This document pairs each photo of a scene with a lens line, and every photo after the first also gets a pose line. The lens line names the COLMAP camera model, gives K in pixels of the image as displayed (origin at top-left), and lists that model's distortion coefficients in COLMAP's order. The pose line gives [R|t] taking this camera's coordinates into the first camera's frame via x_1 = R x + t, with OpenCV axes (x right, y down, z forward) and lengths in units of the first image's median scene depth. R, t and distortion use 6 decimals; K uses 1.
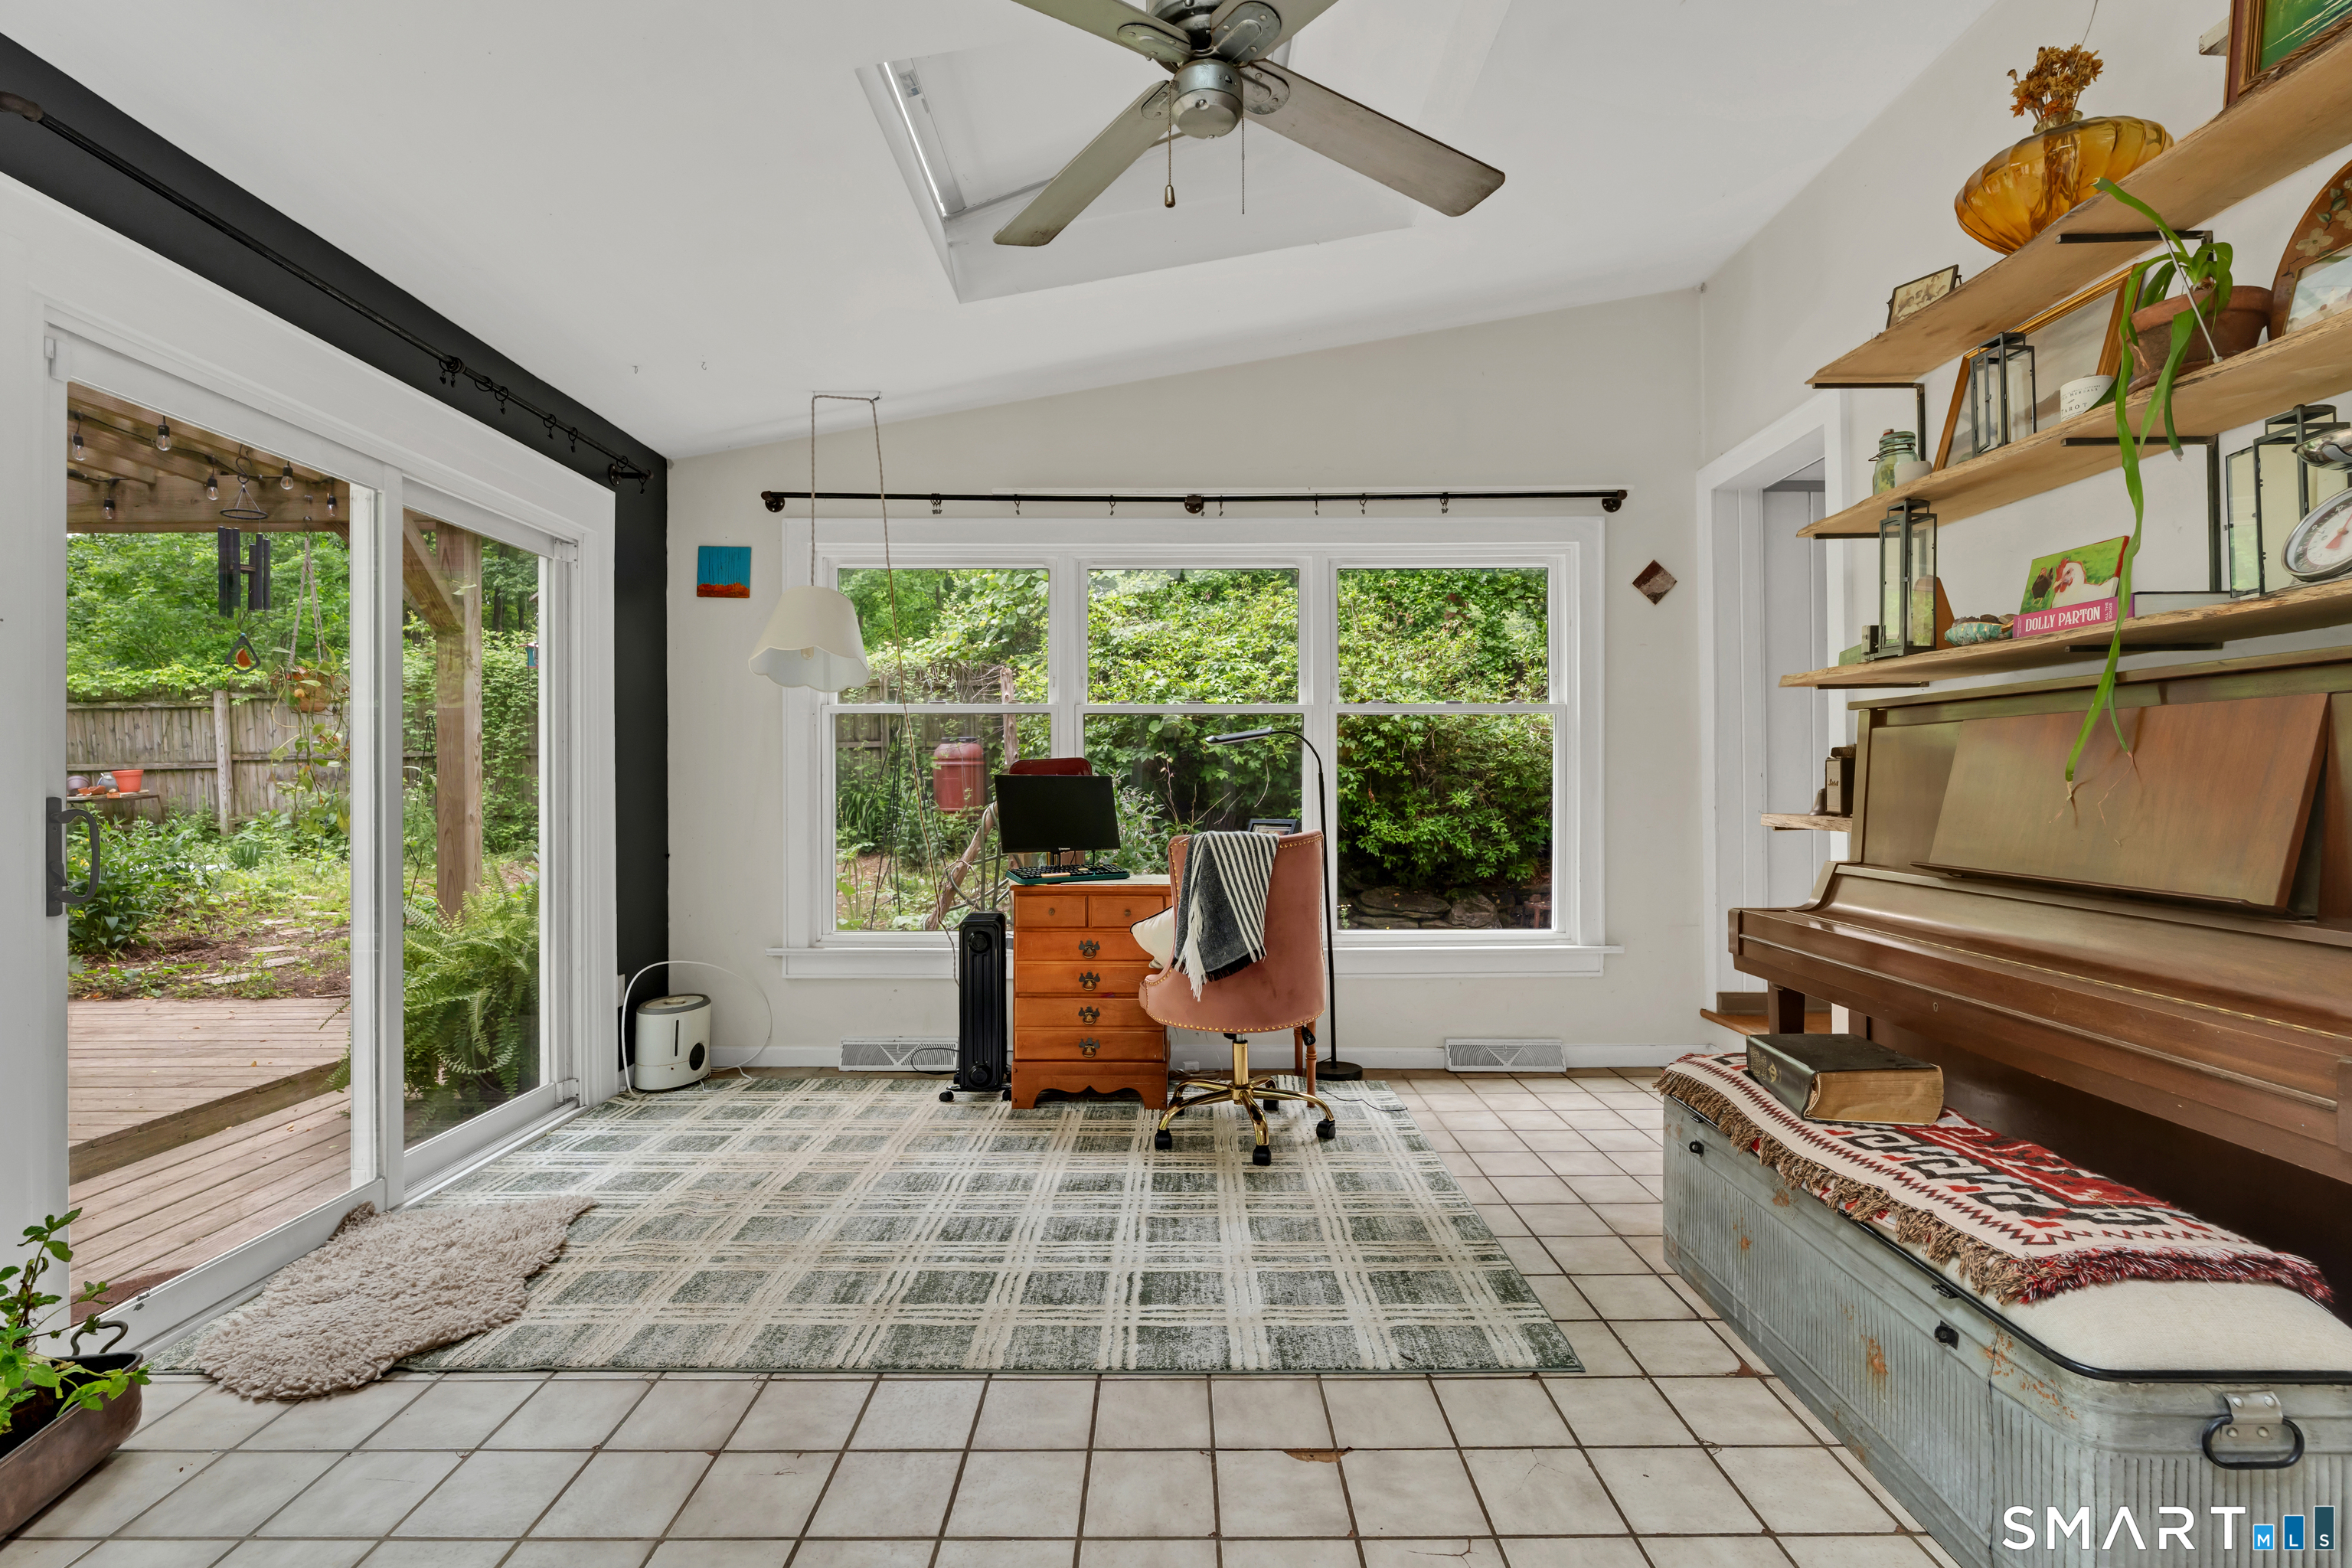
lens RADIAL K [[1036.1, 0, 1161.2], [0, 1036.1, 782.9], [0, 0, 1]] dist [-0.007194, -0.000617]
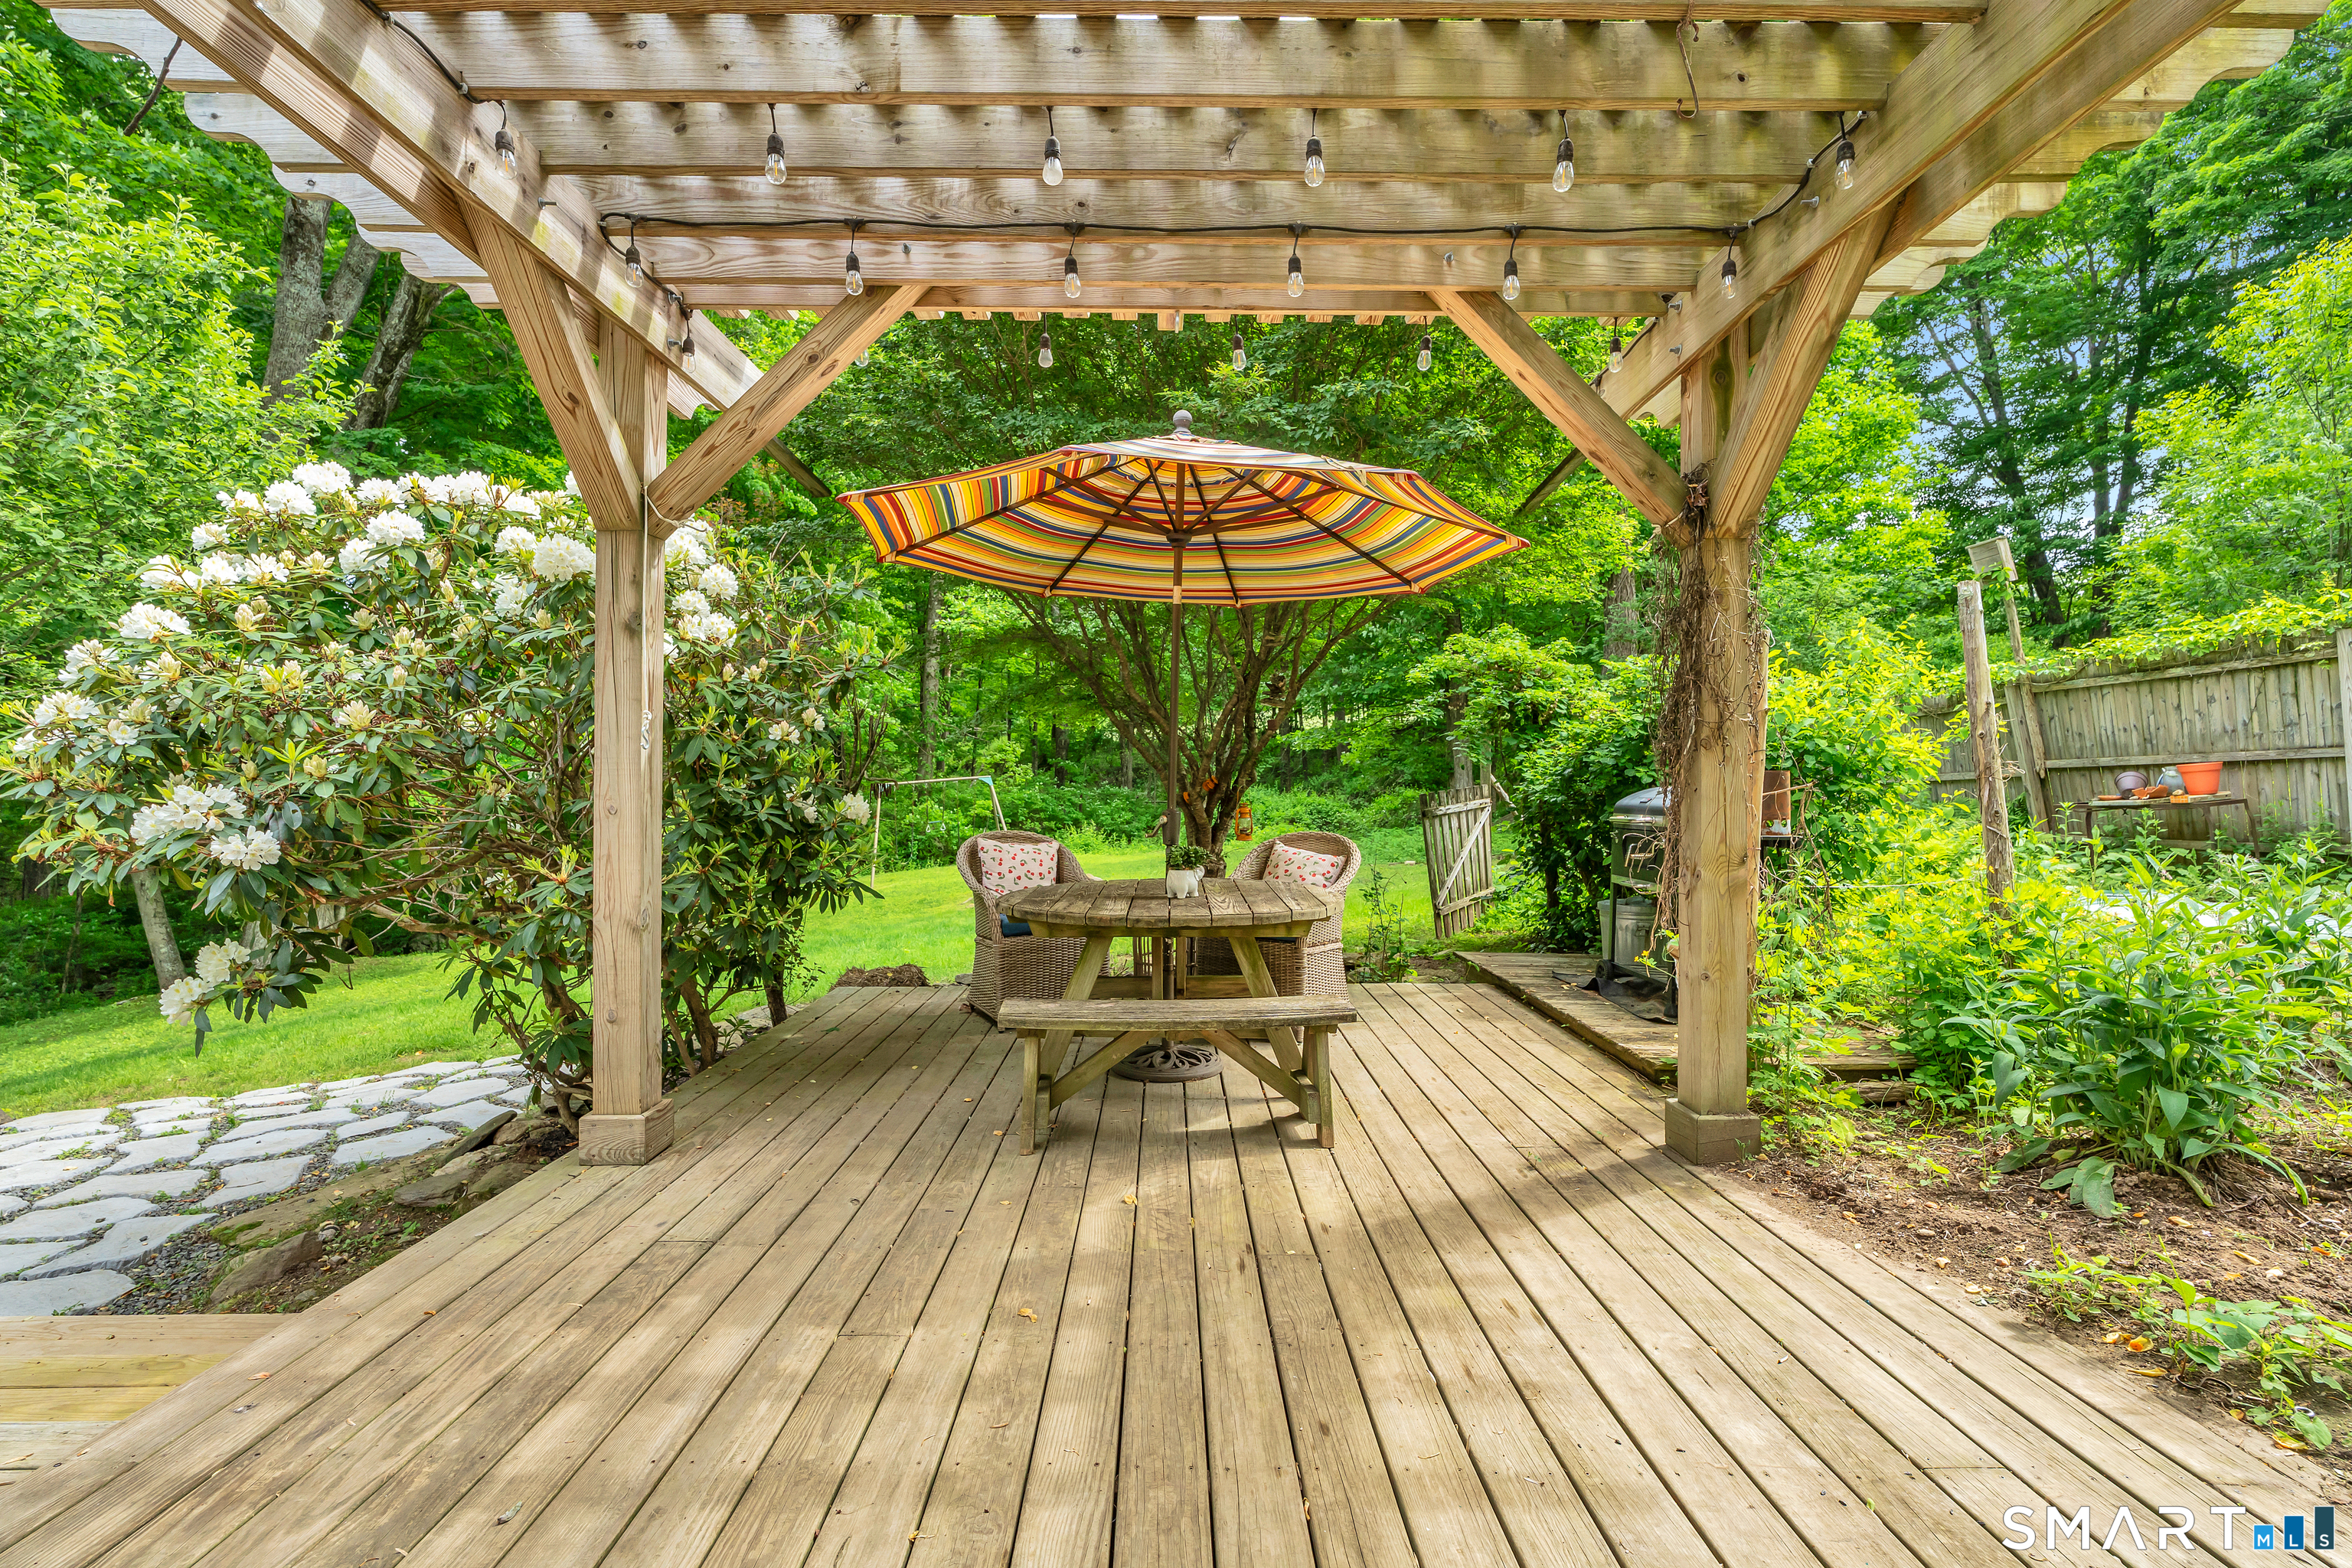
lens RADIAL K [[1056.4, 0, 1179.8], [0, 1056.4, 786.8], [0, 0, 1]] dist [0.001170, 0.000050]
pose [[0.018484, 0.001514, -0.999828, -0.301539], [0.006704, 0.999976, 0.001638, -0.002008], [0.999807, -0.006733, 0.018473, 0.296504]]
